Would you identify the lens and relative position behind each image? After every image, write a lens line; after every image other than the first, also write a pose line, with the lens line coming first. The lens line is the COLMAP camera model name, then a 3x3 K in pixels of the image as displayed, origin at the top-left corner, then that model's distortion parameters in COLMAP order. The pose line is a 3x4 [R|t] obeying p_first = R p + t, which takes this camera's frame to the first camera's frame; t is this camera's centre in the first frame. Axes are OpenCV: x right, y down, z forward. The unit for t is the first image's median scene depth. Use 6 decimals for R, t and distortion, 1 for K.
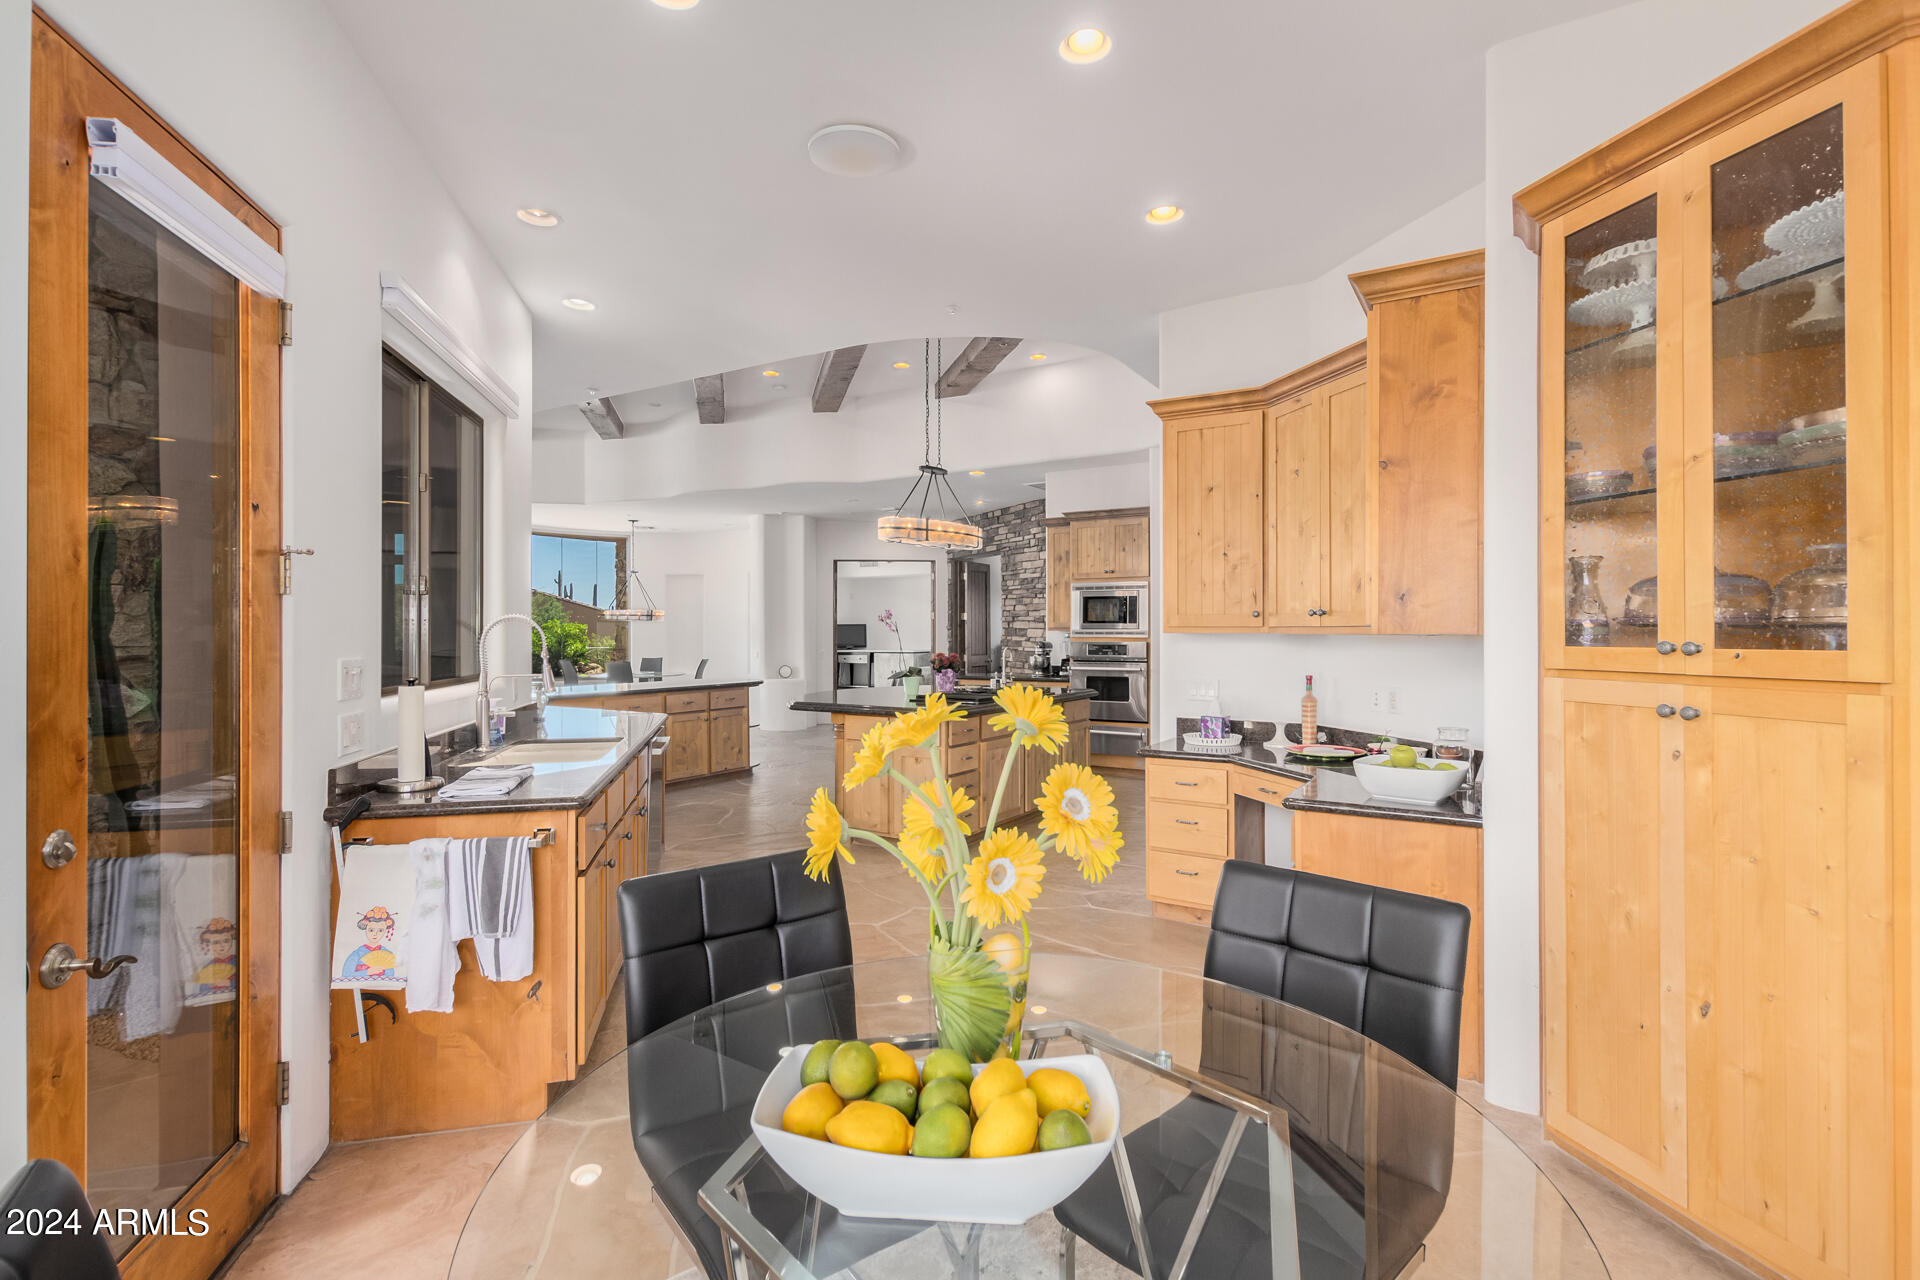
lens RADIAL K [[893.2, 0, 959.4], [0, 893.2, 650.8], [0, 0, 1]] dist [0.002514, 0.000000]
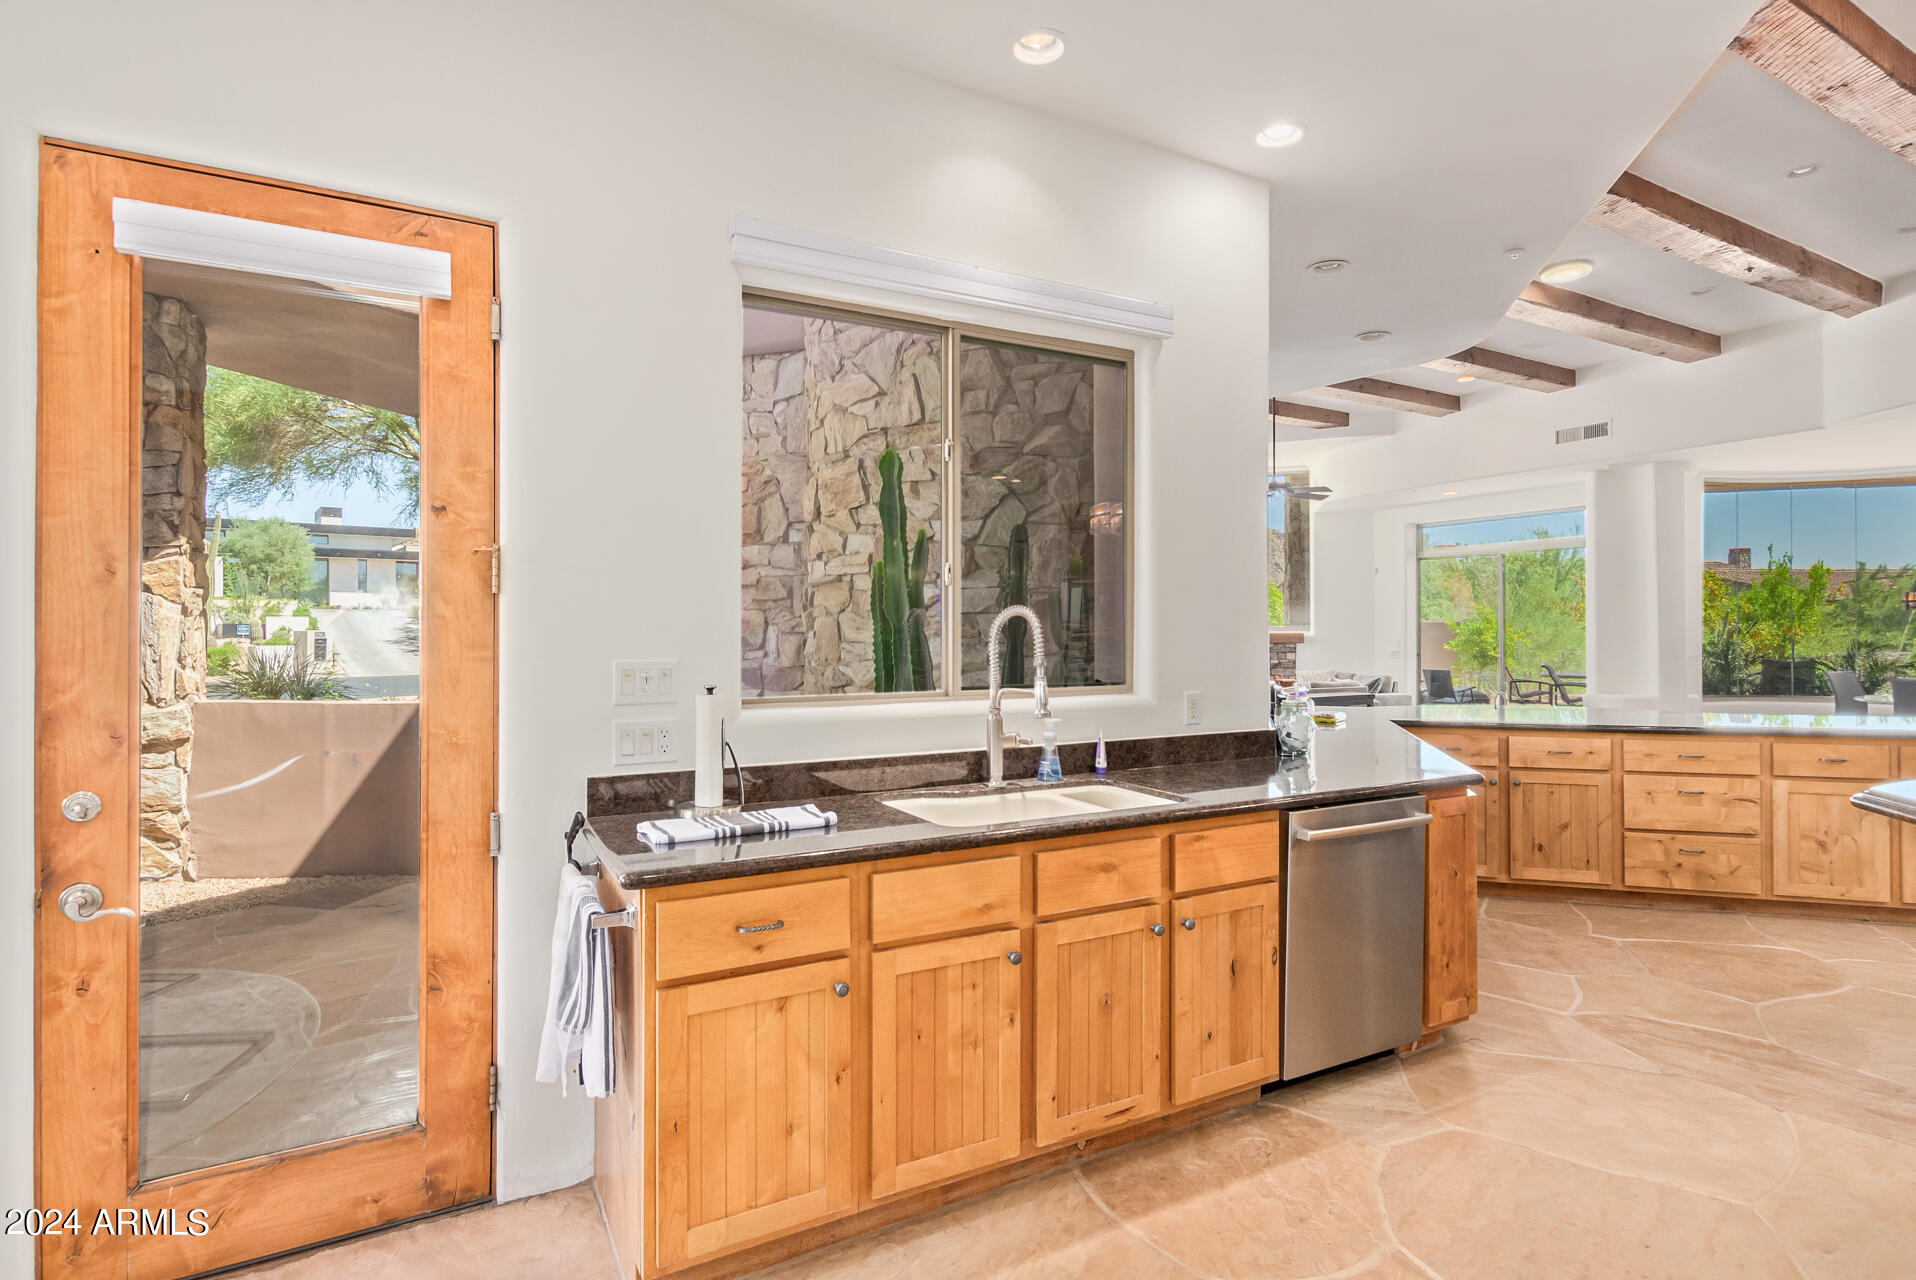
lens RADIAL K [[964.3, 0, 948.8], [0, 964.3, 632.6], [0, 0, 1]] dist [0.002424, 0.000725]
pose [[0.271397, 0.000785, -0.962467, 0.250806], [-0.017874, 0.999831, -0.004224, -0.014663], [0.962301, 0.018350, 0.271366, 0.737588]]
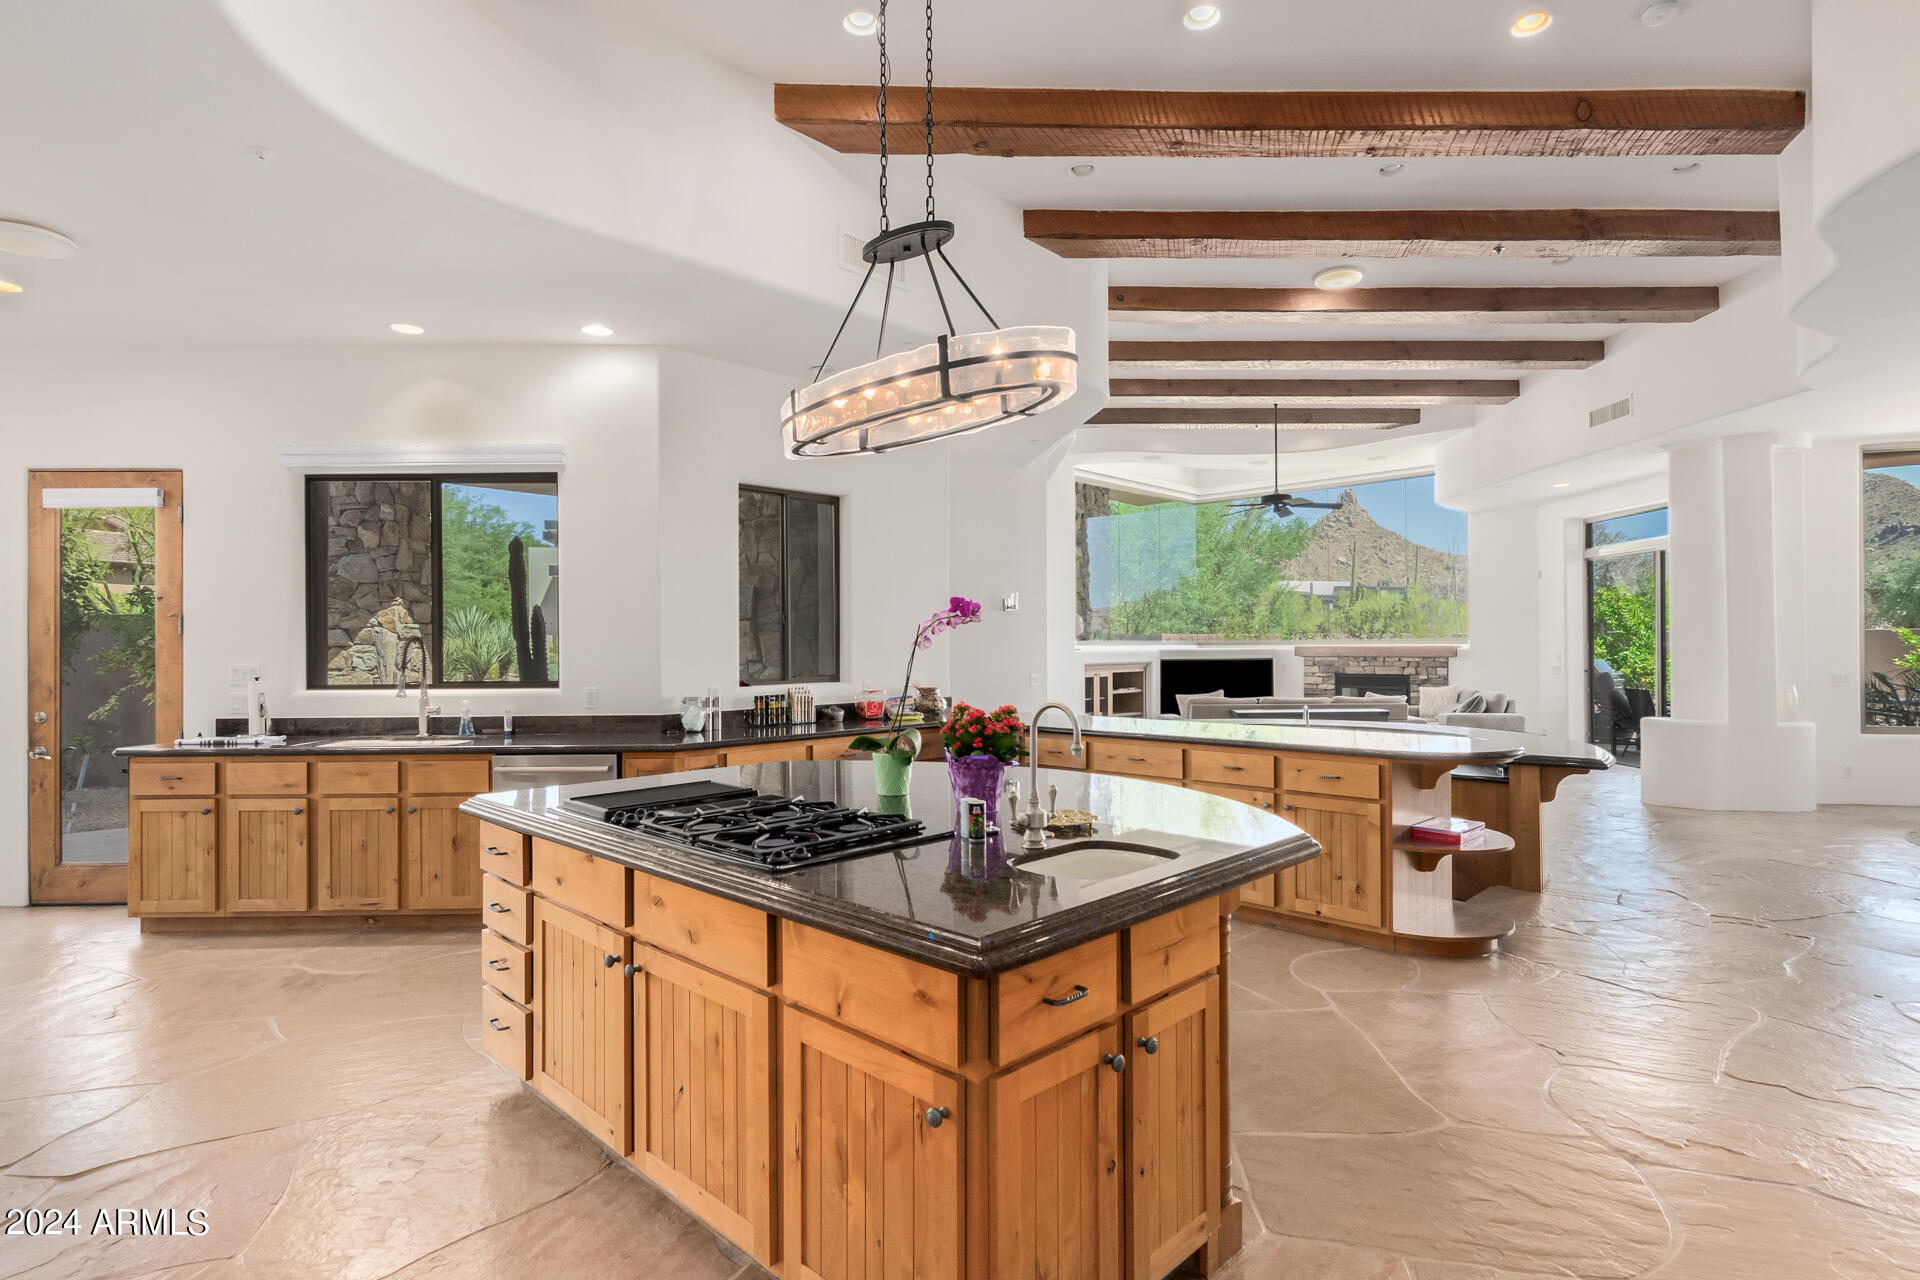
lens RADIAL K [[961.3, 0, 959.7], [0, 961.3, 648.1], [0, 0, 1]] dist [0.000741, -0.000503]
pose [[-0.214093, 0.002555, -0.976810, 0.720034], [-0.013300, 0.999896, 0.005531, -0.041391], [0.976723, 0.014176, -0.214037, 2.101580]]
